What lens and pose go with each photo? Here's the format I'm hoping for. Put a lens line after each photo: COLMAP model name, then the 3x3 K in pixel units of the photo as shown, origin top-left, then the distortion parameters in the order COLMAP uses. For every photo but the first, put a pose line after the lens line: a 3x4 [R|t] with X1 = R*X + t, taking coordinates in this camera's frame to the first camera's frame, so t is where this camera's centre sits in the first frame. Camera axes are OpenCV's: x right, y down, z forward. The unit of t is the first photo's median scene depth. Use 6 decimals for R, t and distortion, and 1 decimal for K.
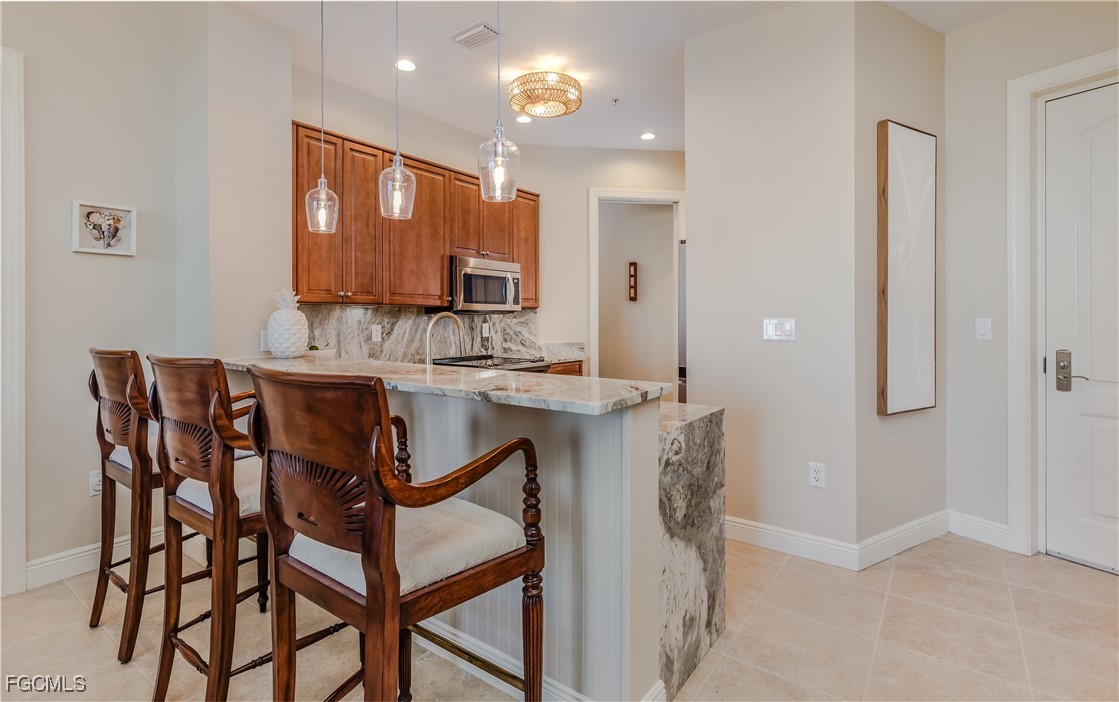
lens RADIAL K [[543.6, 0, 553.2], [0, 543.6, 316.2], [0, 0, 1]] dist [0.001595, -0.000028]
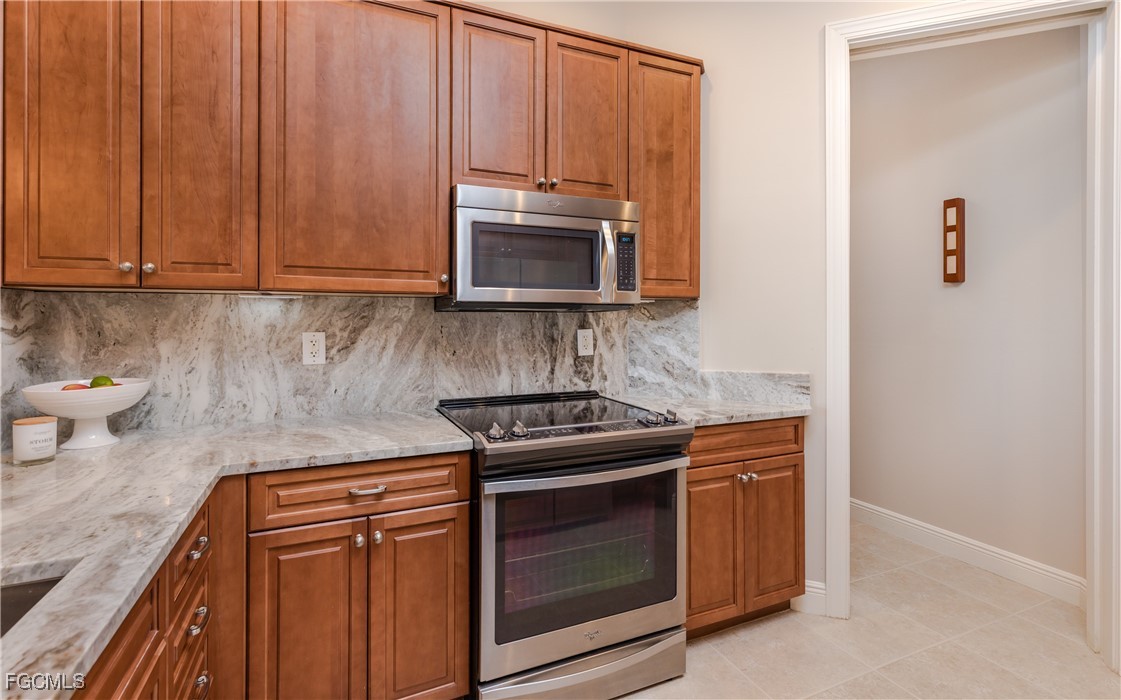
lens RADIAL K [[508.7, 0, 541.5], [0, 508.7, 314.3], [0, 0, 1]] dist [0.006281, 0.000144]
pose [[0.857081, -0.001014, -0.515181, 0.106720], [-0.000021, 0.999998, -0.002004, -0.000234], [0.515182, 0.001729, 0.857079, 0.680986]]
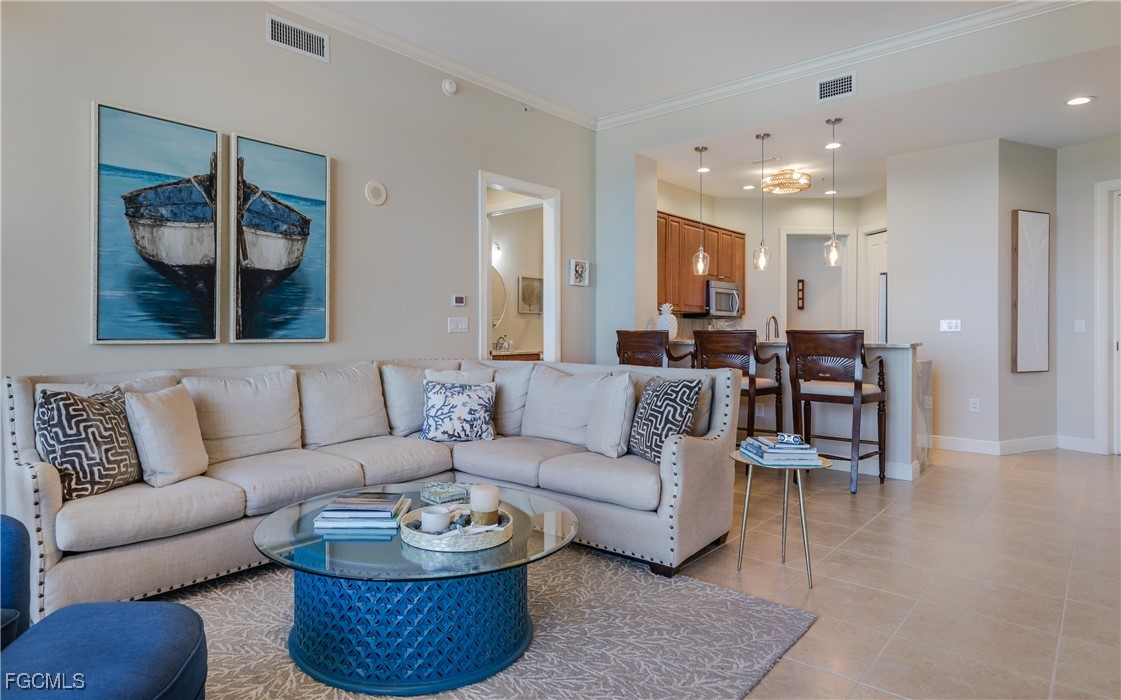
lens RADIAL K [[628.4, 0, 505.8], [0, 628.4, 326.5], [0, 0, 1]] dist [0.002300, 0.000921]
pose [[0.990910, 0.003648, -0.134479, -0.527606], [-0.003826, 0.999992, -0.001064, 0.024836], [0.134474, 0.001569, 0.990916, -0.870499]]
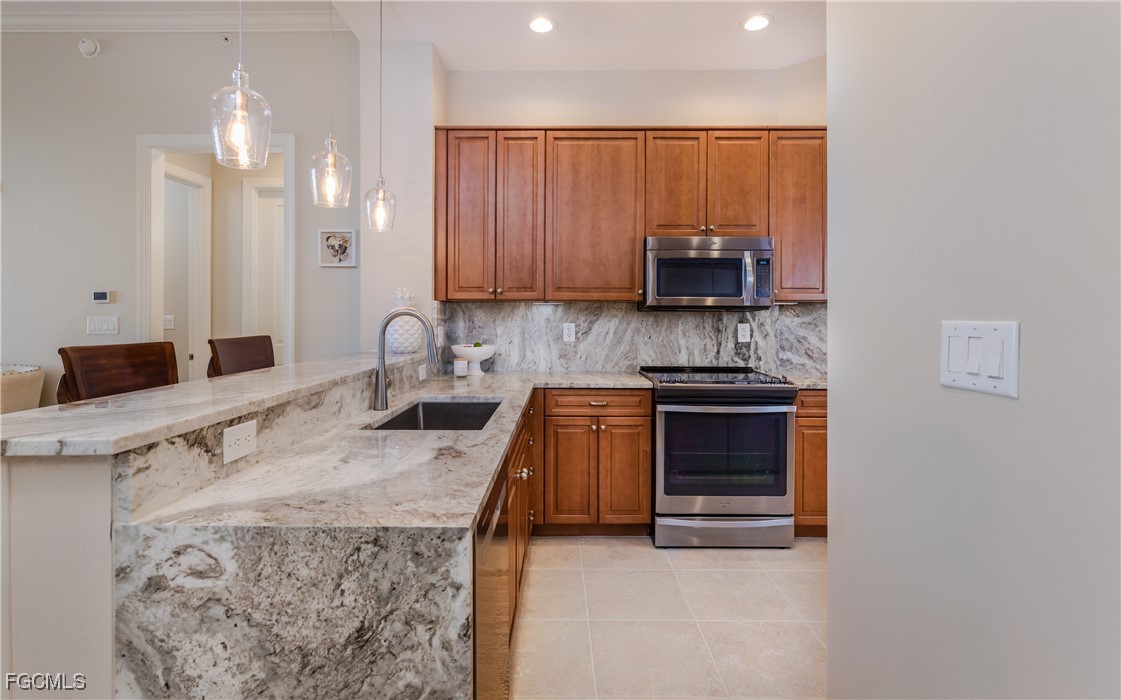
lens RADIAL K [[544.5, 0, 554.2], [0, 544.5, 315.1], [0, 0, 1]] dist [0.001595, -0.000028]
pose [[0.578975, 0.004887, -0.815331, 0.391589], [-0.001434, 0.999987, 0.004975, -0.002006], [0.815344, -0.001712, 0.578974, 0.443850]]
